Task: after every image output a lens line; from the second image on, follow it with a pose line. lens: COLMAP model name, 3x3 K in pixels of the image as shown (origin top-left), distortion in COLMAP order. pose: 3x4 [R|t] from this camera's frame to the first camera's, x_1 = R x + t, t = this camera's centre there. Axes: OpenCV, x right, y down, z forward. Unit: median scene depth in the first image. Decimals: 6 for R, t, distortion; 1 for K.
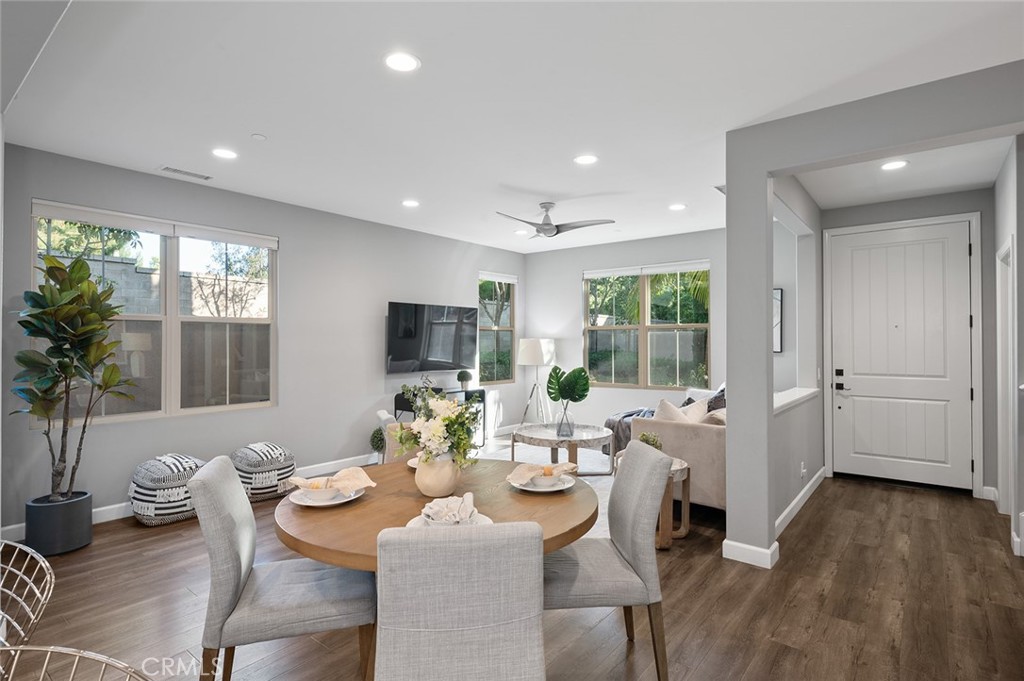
lens RADIAL K [[519.4, 0, 512.7], [0, 519.4, 338.5], [0, 0, 1]] dist [0.000210, -0.000091]
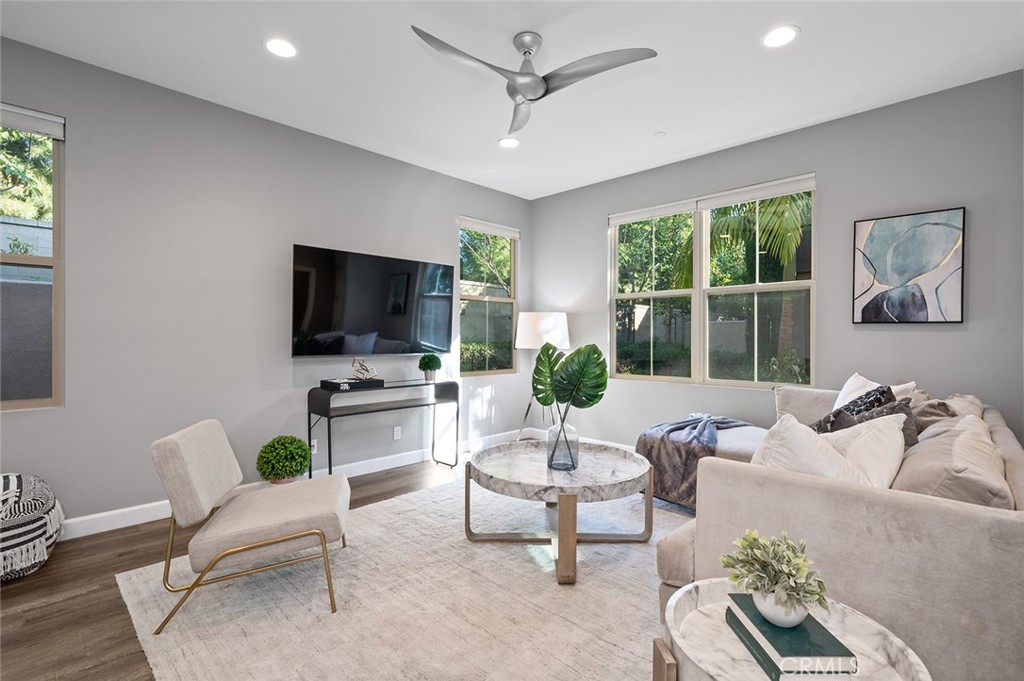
lens RADIAL K [[481.3, 0, 510.7], [0, 481.3, 339.0], [0, 0, 1]] dist [0.011584, -0.000261]
pose [[0.995501, 0.003131, -0.094698, 0.092636], [-0.002290, 0.999957, 0.008991, 0.044010], [0.094723, -0.008734, 0.995465, 0.475150]]
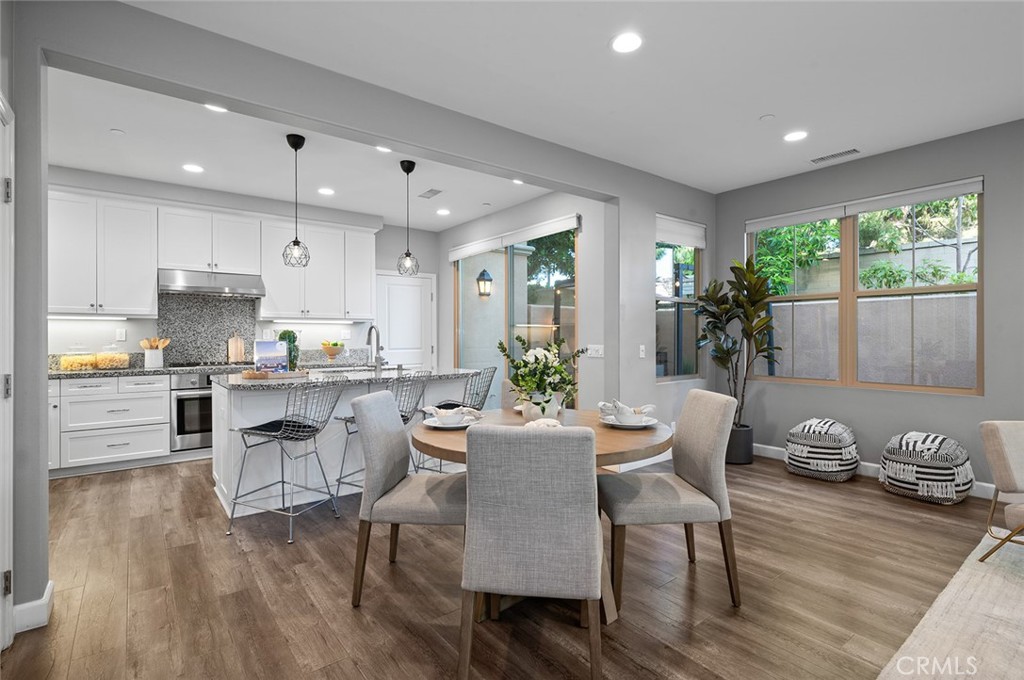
lens RADIAL K [[481.3, 0, 511.9], [0, 481.3, 335.4], [0, 0, 1]] dist [0.011584, -0.000261]
pose [[-0.214789, 0.001594, -0.976659, 0.375650], [0.007443, 0.999972, -0.000005, 0.032815], [0.976632, -0.007270, -0.214794, 0.450141]]
